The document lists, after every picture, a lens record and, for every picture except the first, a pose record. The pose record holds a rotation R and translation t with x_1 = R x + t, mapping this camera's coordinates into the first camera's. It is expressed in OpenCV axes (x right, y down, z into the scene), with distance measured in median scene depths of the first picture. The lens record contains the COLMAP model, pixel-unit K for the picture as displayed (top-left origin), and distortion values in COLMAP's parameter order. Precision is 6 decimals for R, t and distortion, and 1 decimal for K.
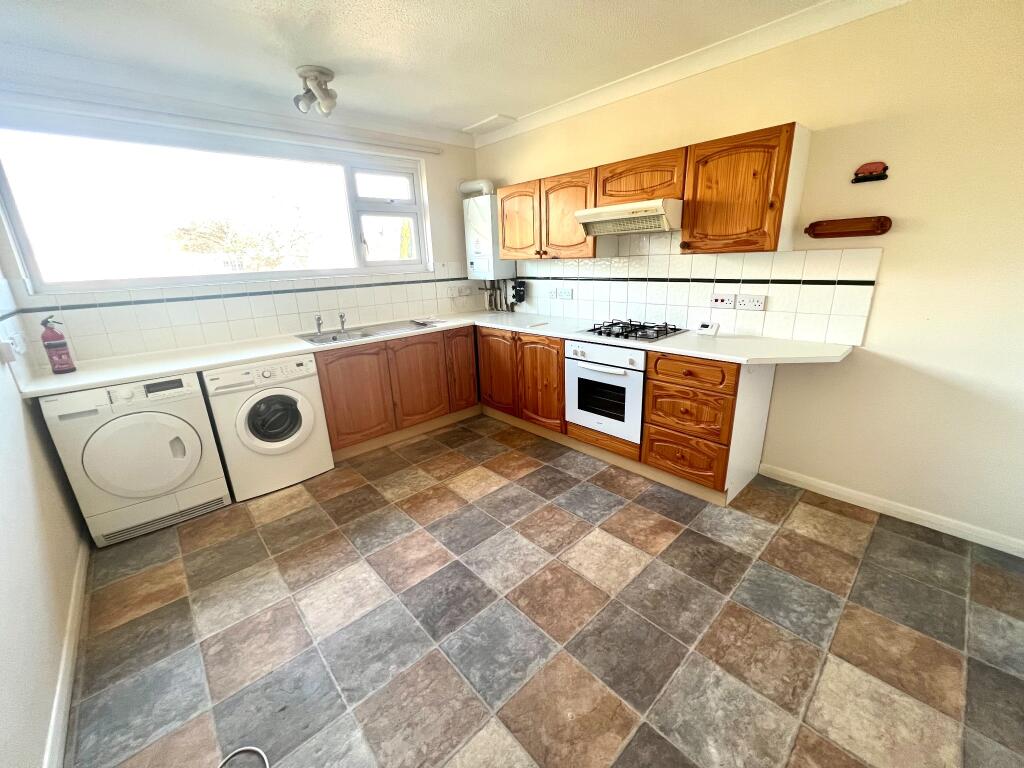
lens RADIAL K [[409.1, 0, 510.1], [0, 409.1, 382.0], [0, 0, 1]] dist [-0.002287, 0.000225]
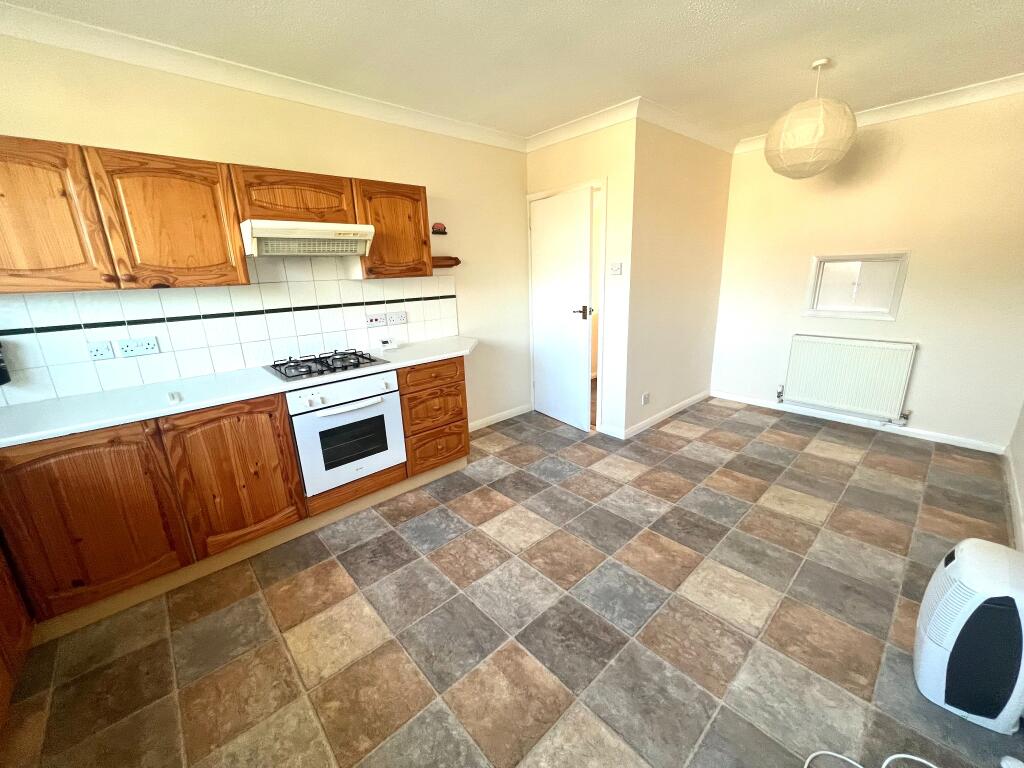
lens RADIAL K [[409.1, 0, 509.1], [0, 409.1, 383.9], [0, 0, 1]] dist [-0.002287, 0.000225]
pose [[0.002142, -0.232674, 0.972553, -0.758776], [0.321513, 0.921077, 0.219651, -0.200762], [-0.946903, 0.312218, 0.076780, 0.746261]]
